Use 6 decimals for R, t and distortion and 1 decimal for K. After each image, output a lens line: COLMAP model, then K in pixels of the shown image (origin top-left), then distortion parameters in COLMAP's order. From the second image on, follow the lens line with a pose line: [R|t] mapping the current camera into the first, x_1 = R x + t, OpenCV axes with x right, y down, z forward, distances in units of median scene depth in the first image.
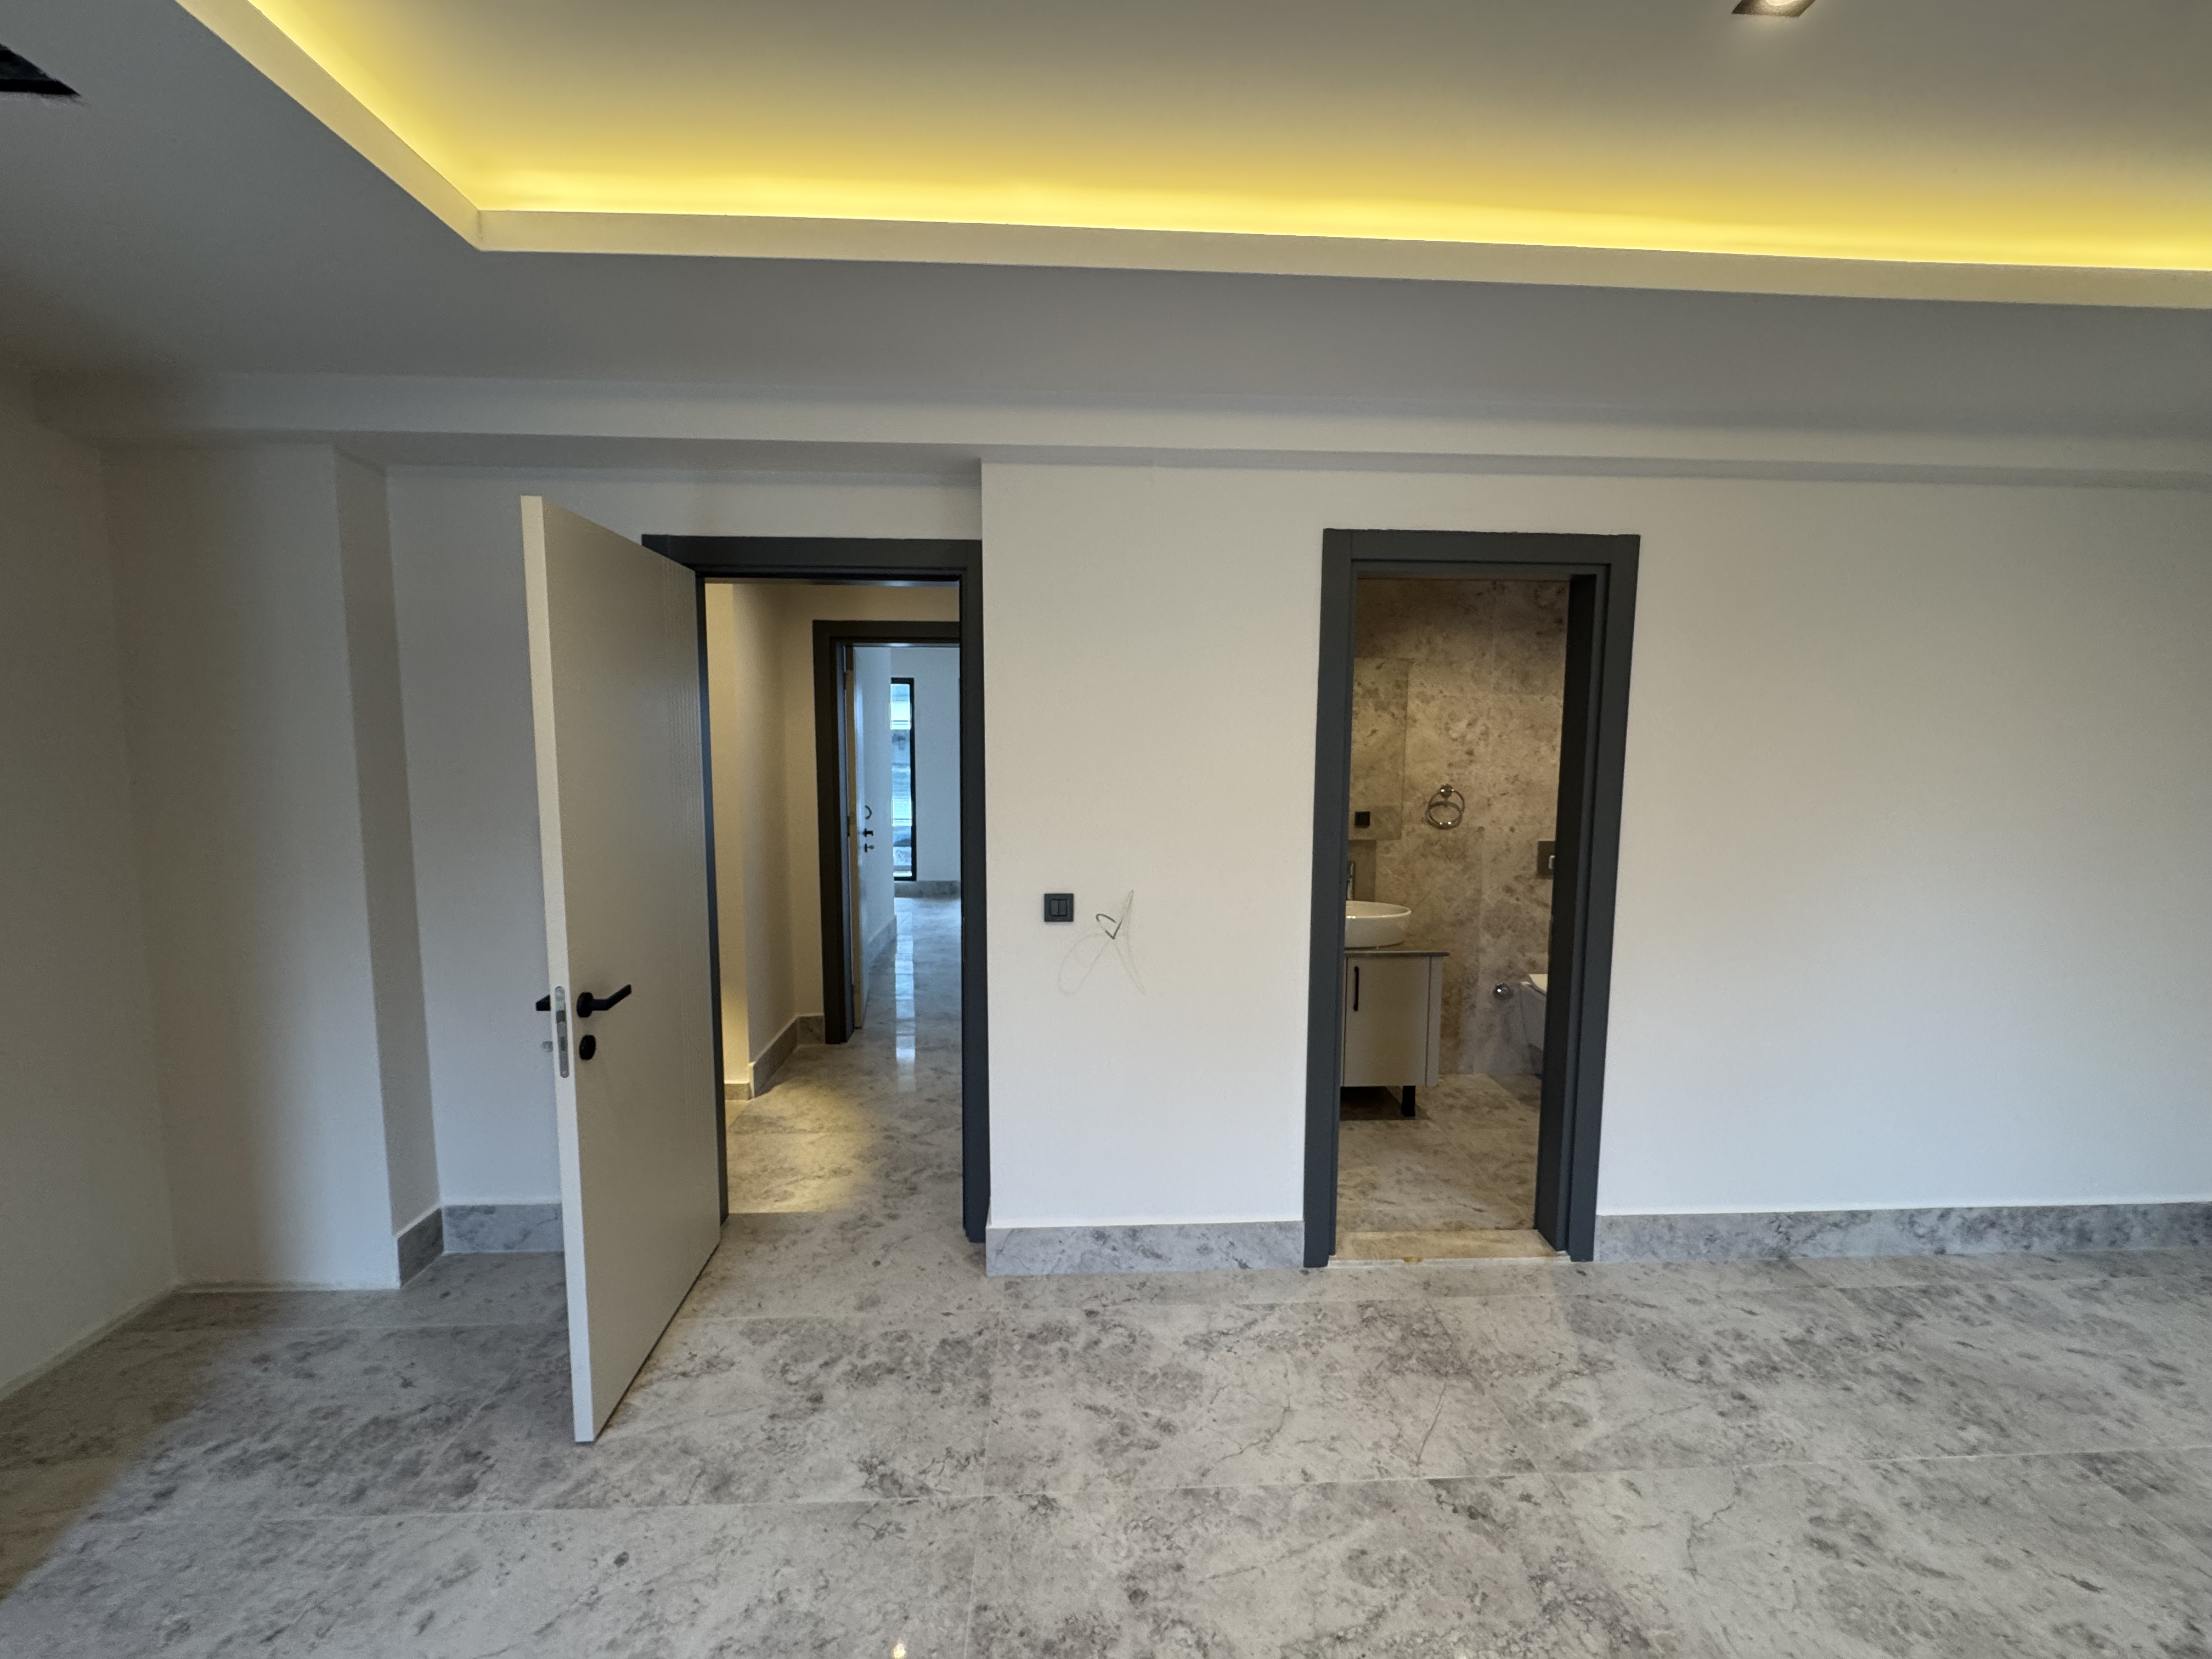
lens RADIAL K [[884.4, 0, 1099.0], [0, 884.4, 834.7], [0, 0, 1]] dist [-0.003325, -0.000050]
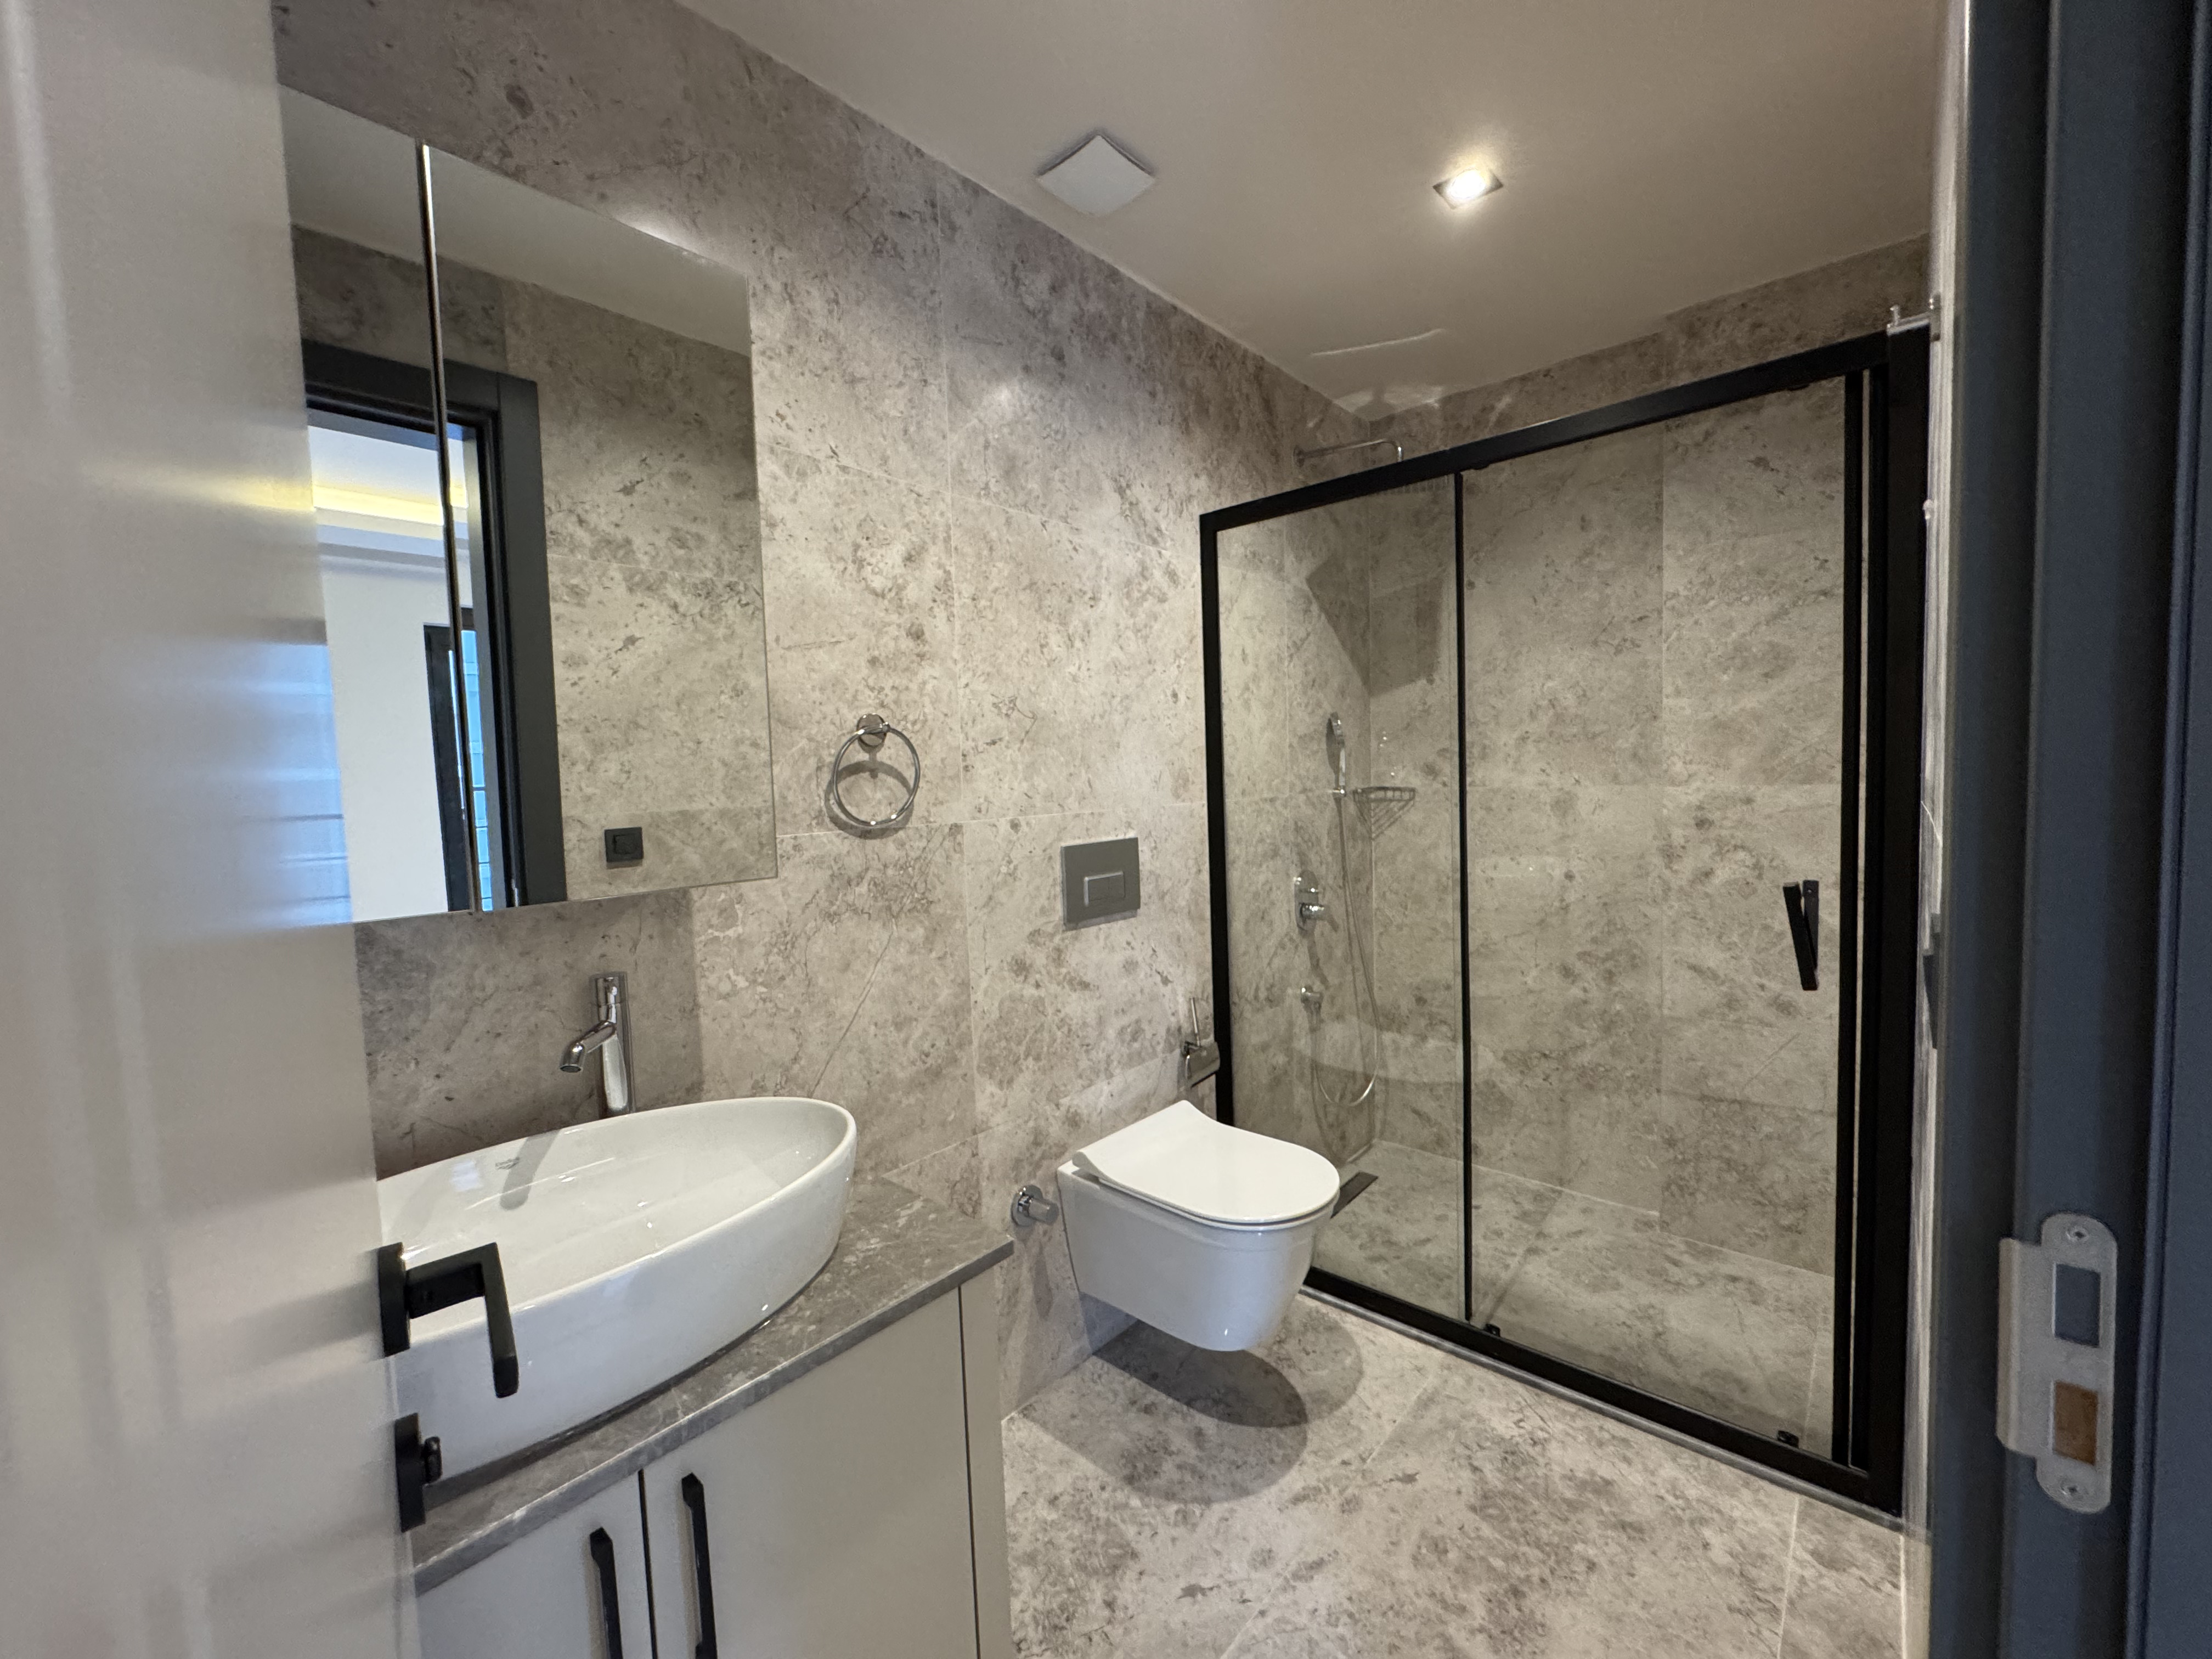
lens RADIAL K [[884.4, 0, 1116.6], [0, 884.4, 828.0], [0, 0, 1]] dist [-0.003325, -0.000050]
pose [[0.685554, -0.072251, 0.724428, 0.192319], [0.111947, 0.993691, -0.006833, 0.003740], [-0.719363, 0.085782, 0.689317, 0.671627]]
